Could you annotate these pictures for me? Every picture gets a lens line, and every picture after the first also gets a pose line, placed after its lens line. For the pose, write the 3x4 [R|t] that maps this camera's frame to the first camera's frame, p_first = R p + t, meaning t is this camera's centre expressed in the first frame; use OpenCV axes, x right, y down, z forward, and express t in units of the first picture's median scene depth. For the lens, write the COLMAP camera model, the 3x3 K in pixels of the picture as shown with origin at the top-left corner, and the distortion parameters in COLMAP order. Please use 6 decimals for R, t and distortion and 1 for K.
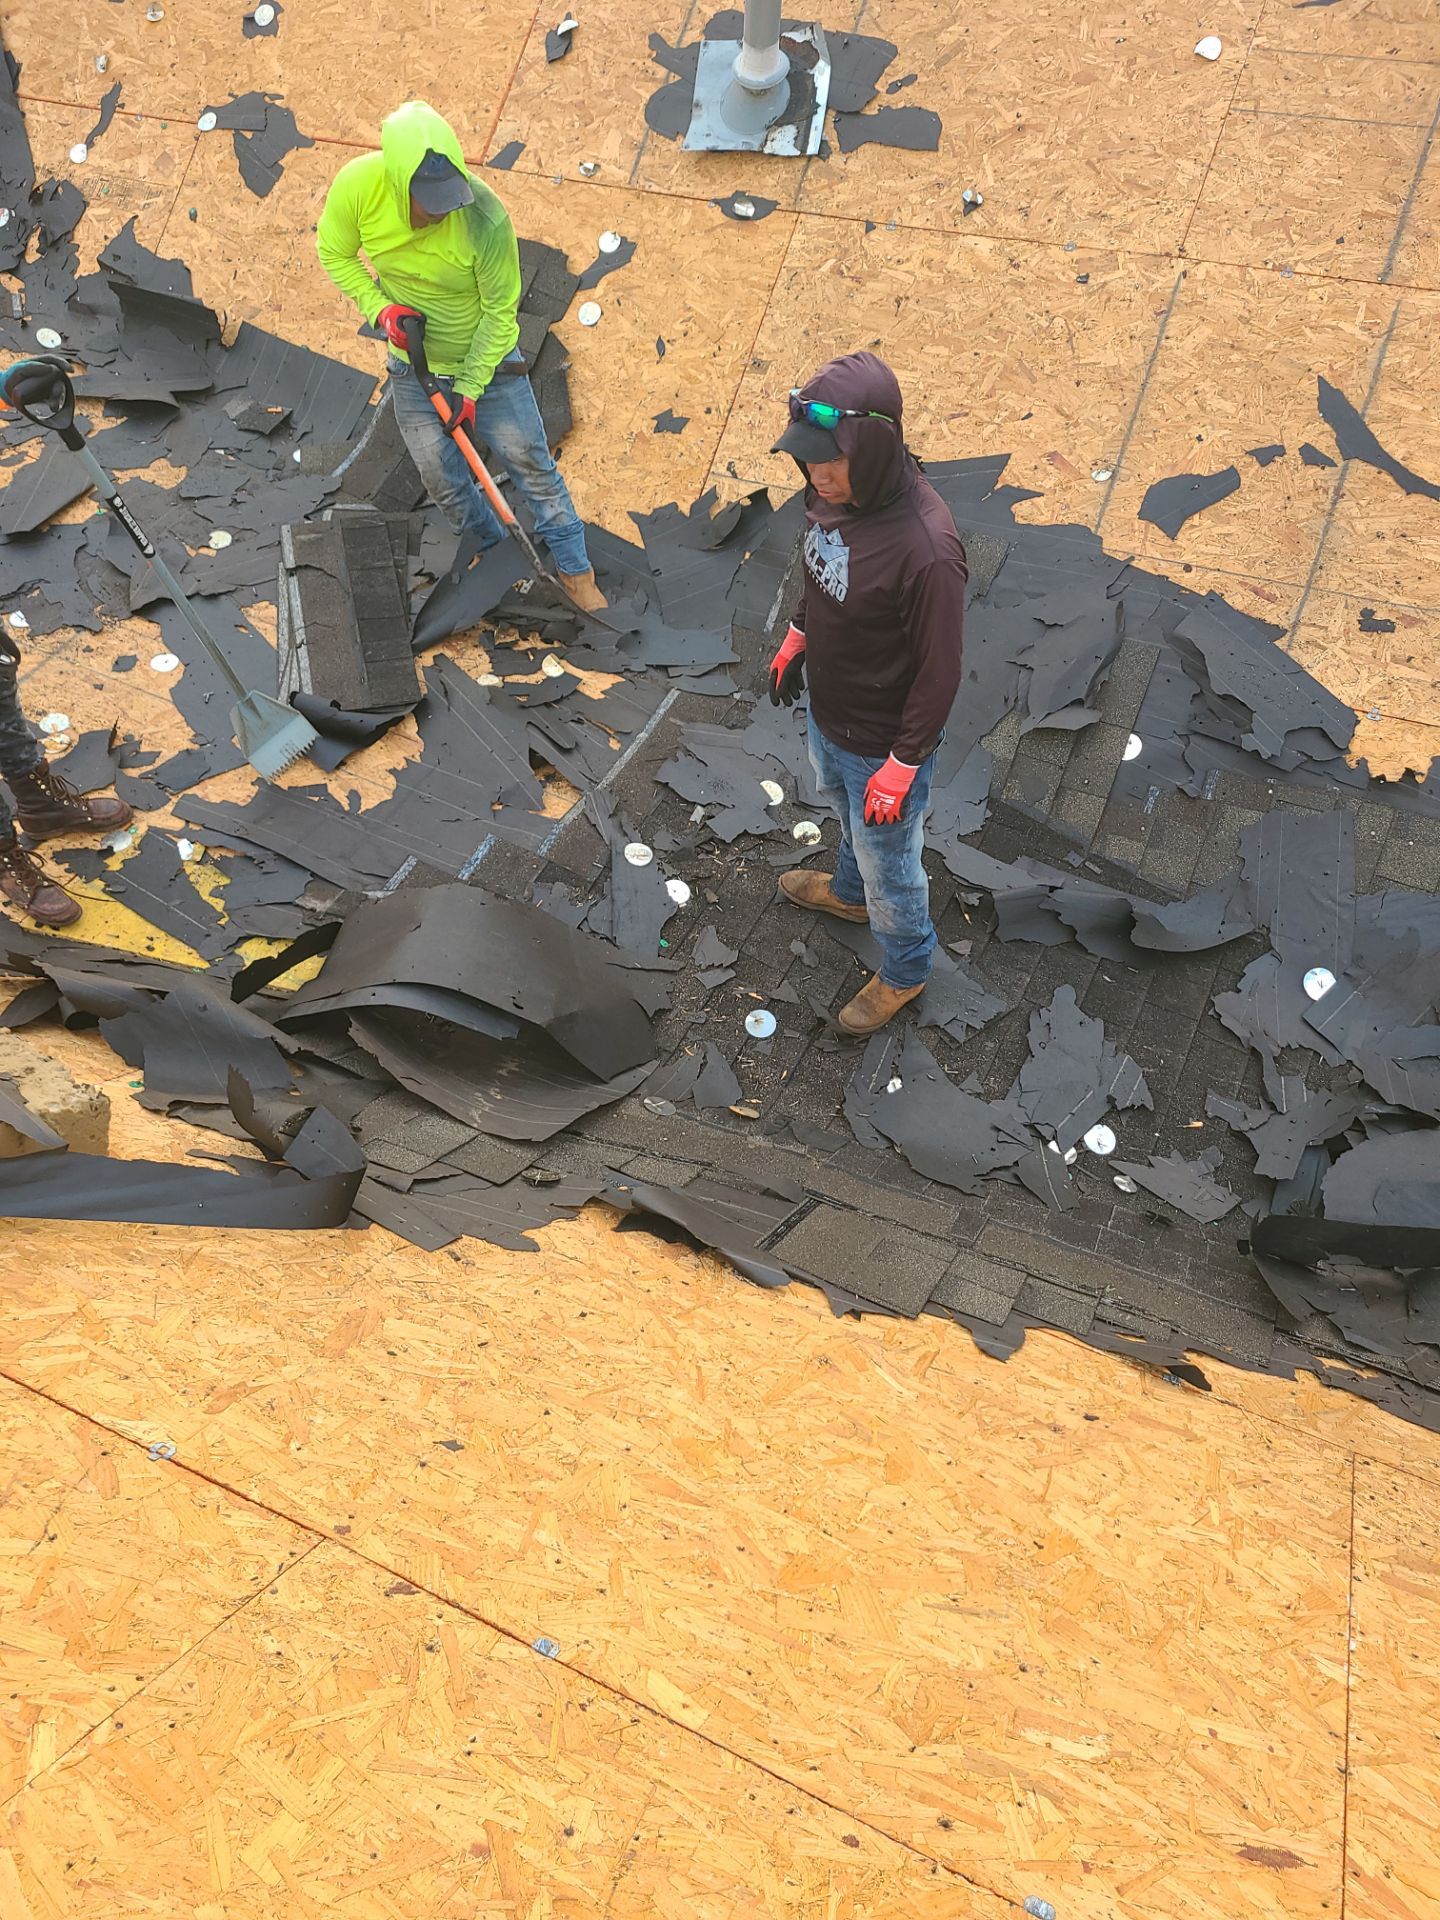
lens RADIAL K [[1430.9, 0, 717.9], [0, 1430.9, 934.1], [0, 0, 1]] dist [0.052317, -0.036525]
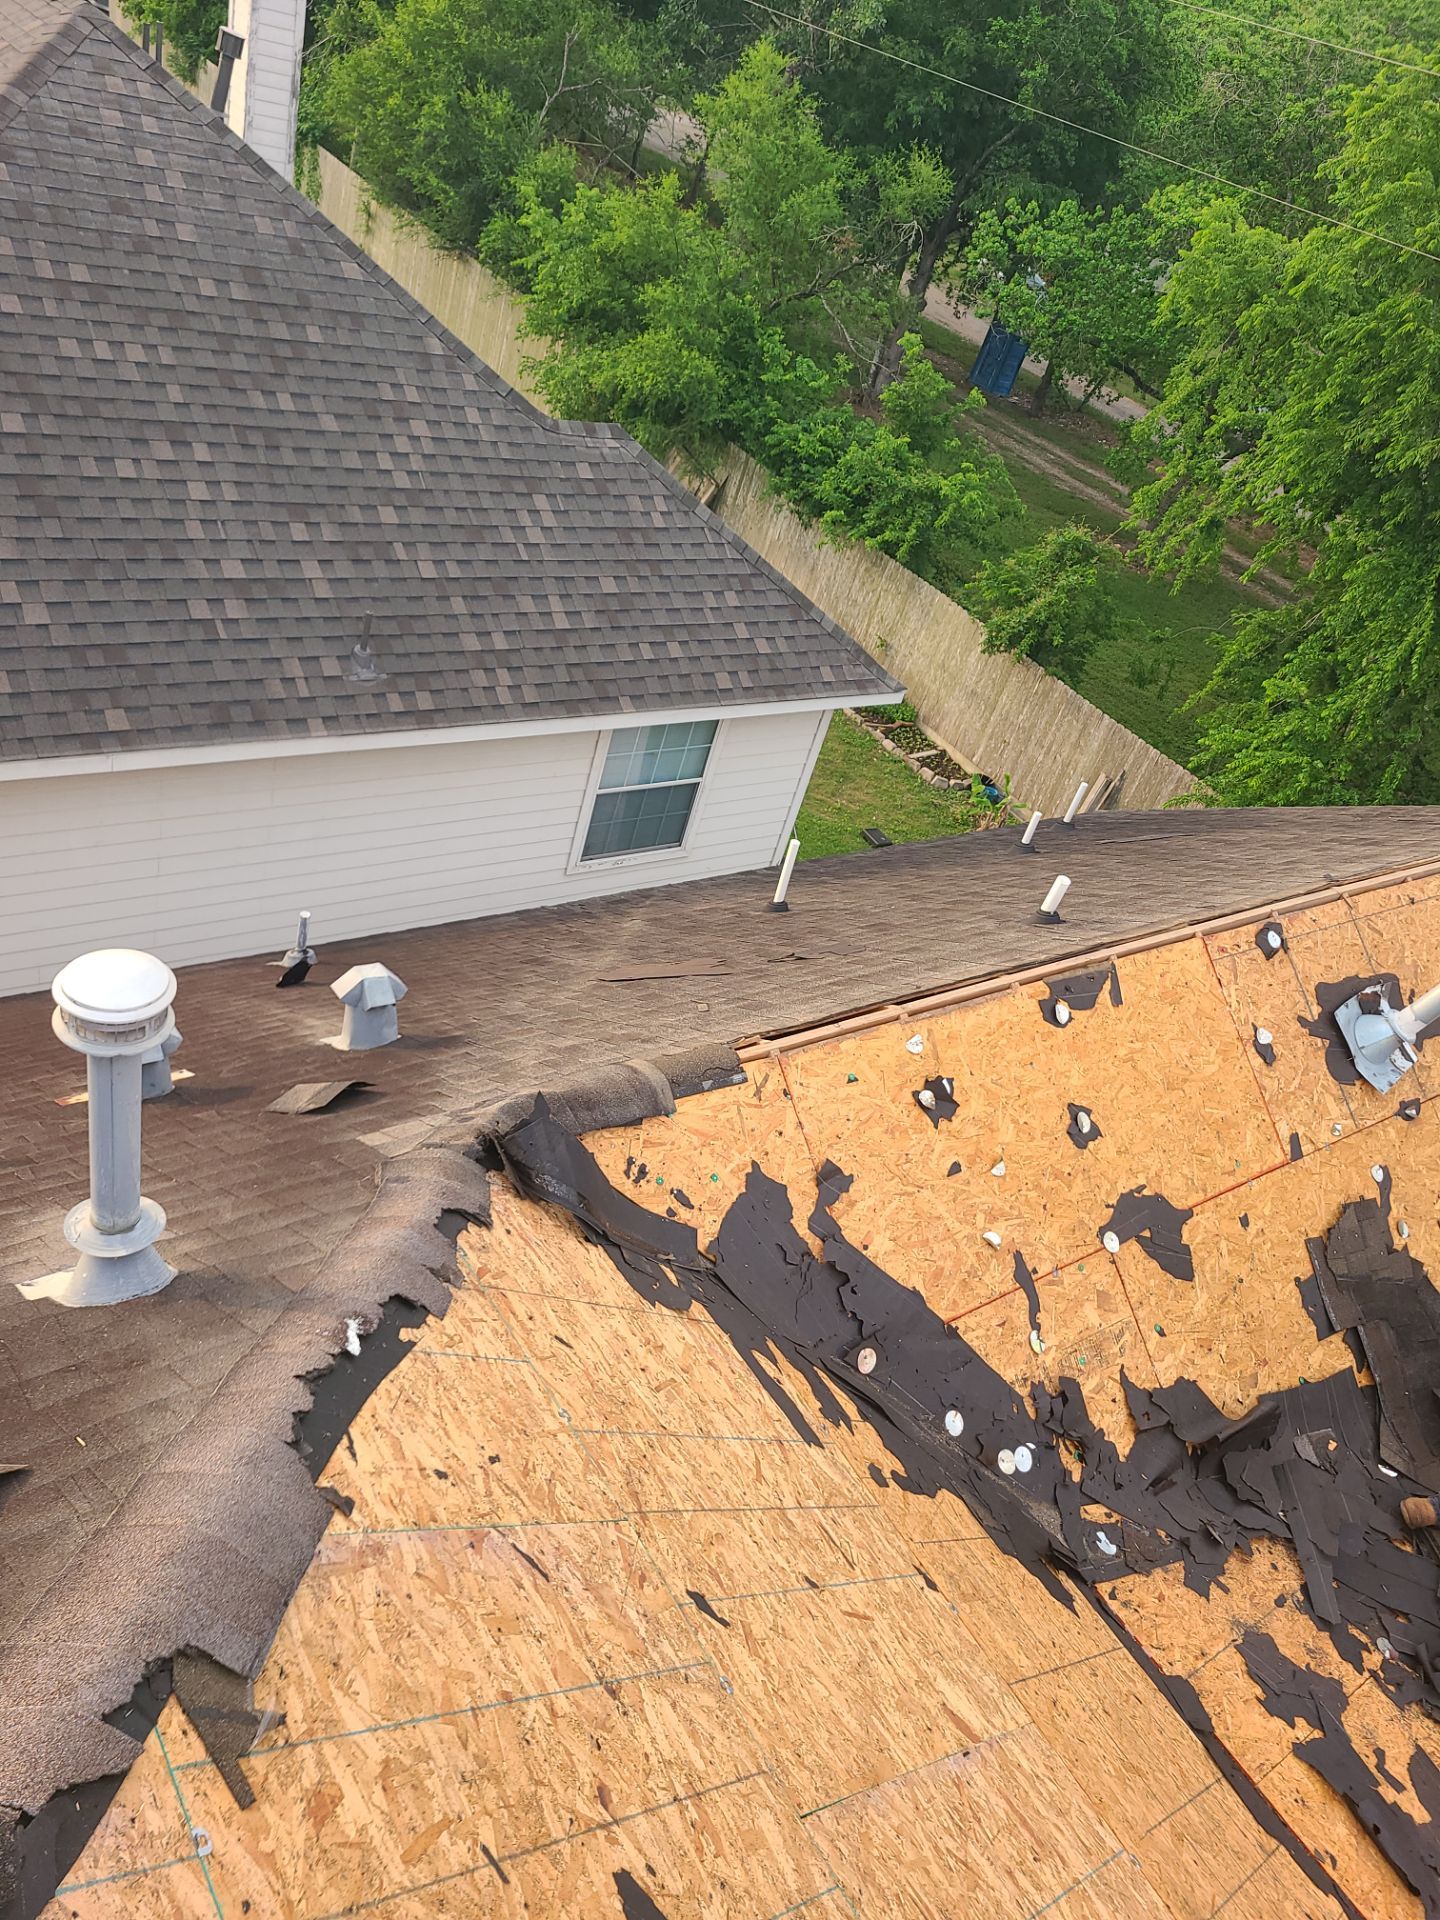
lens RADIAL K [[1425.1, 0, 721.5], [0, 1425.1, 947.0], [0, 0, 1]] dist [0.048802, -0.025685]
pose [[0.453630, -0.379646, 0.806281, -1.940293], [0.416110, 0.890278, 0.185086, -1.684408], [-0.788082, 0.251541, 0.561831, 0.987310]]
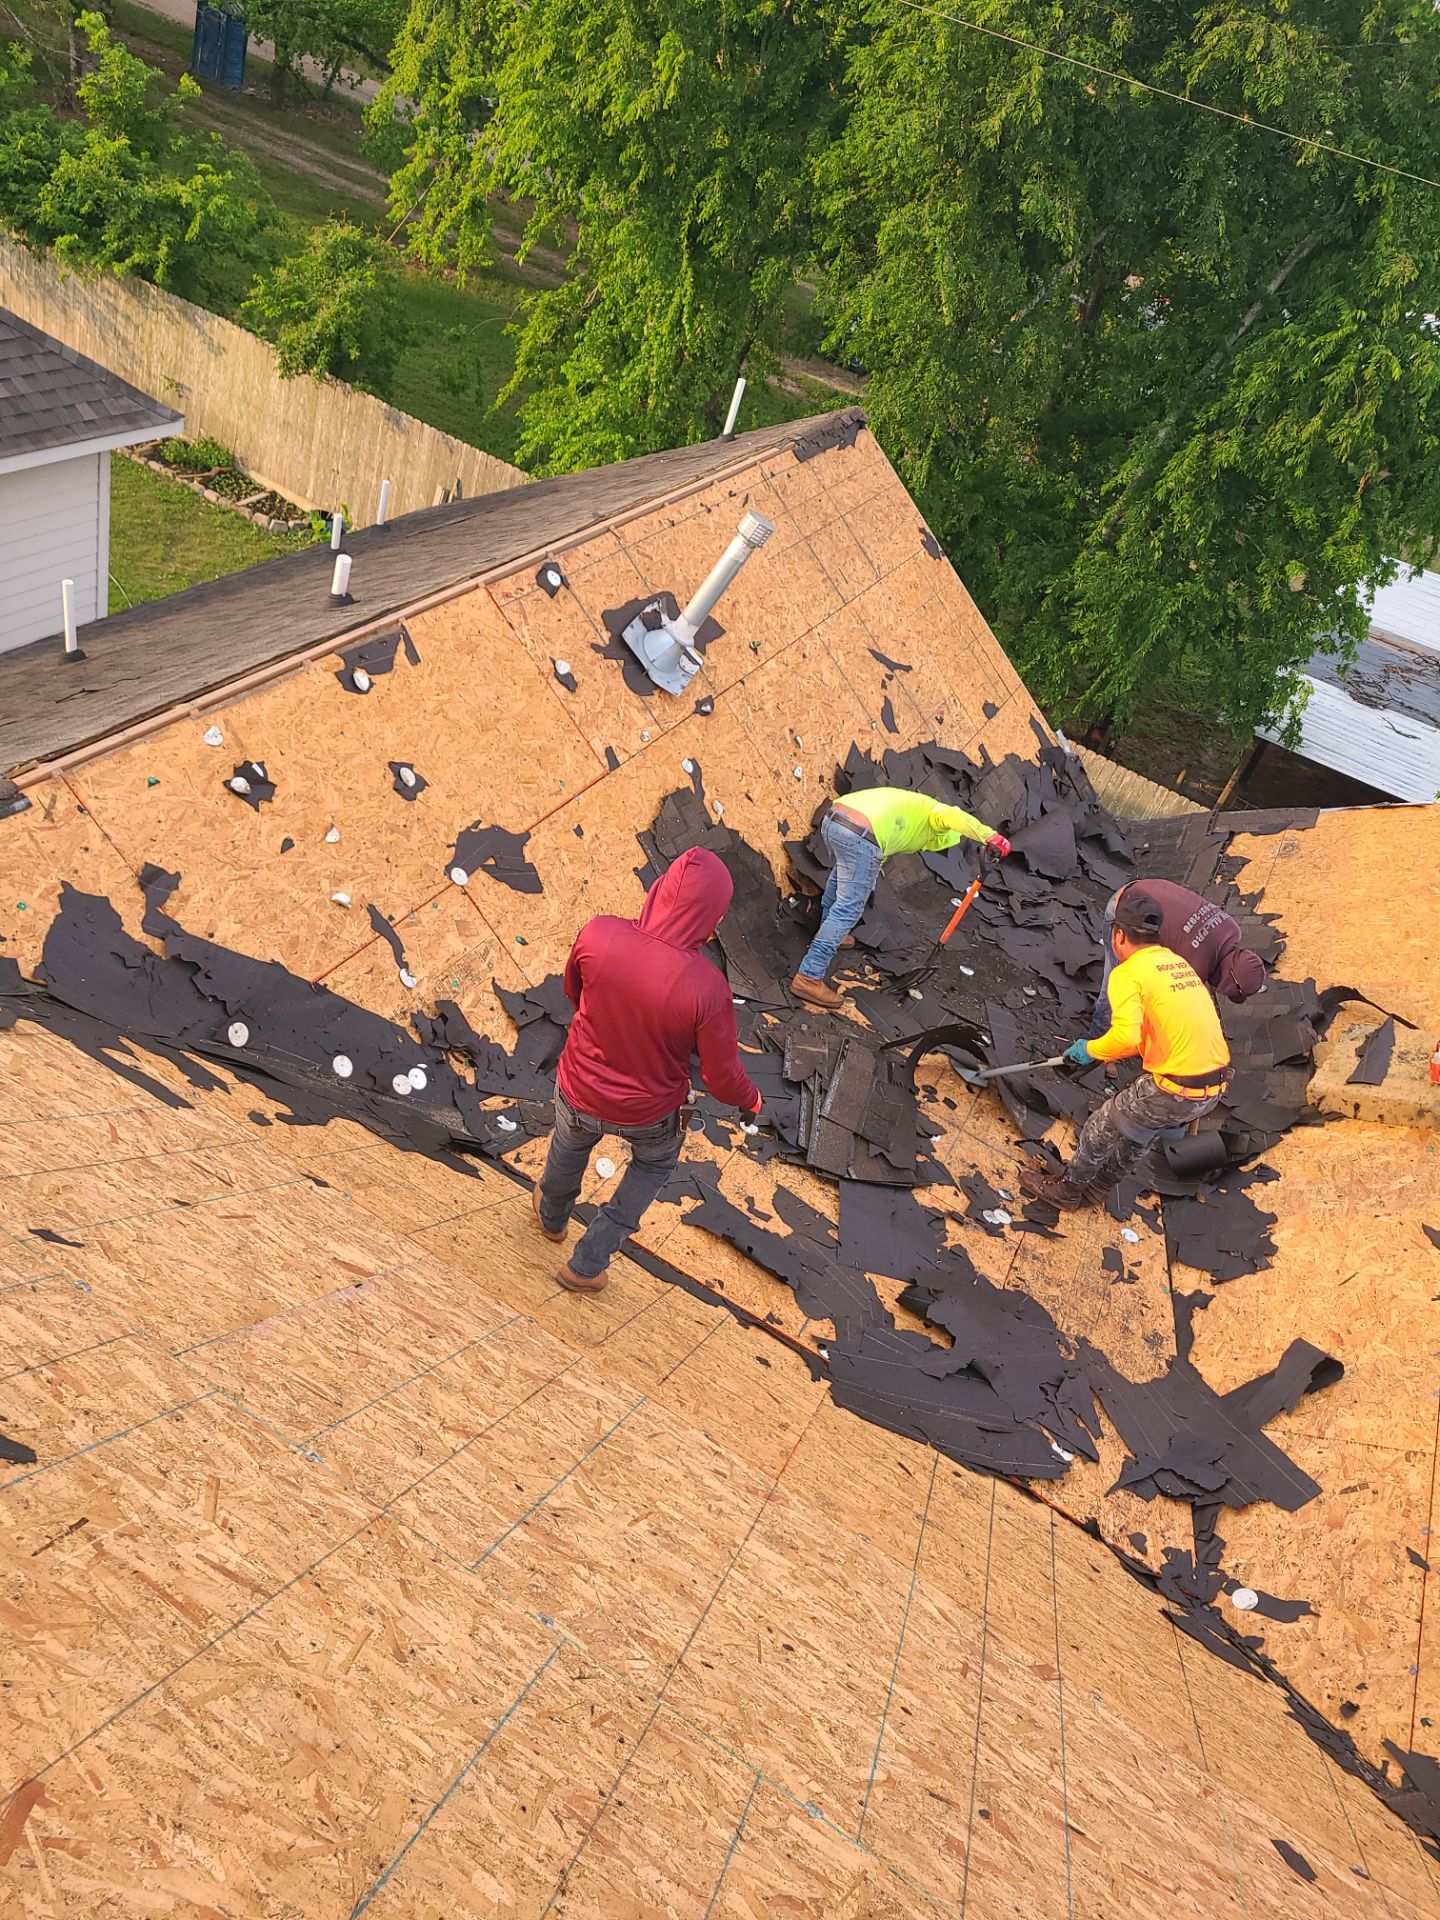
lens RADIAL K [[1430.9, 0, 717.9], [0, 1430.9, 934.1], [0, 0, 1]] dist [0.052317, -0.036525]
pose [[0.017301, -0.574003, 0.818671, -2.034972], [0.506839, 0.710831, 0.487681, -1.551486], [-0.861867, 0.406497, 0.303225, 0.857130]]
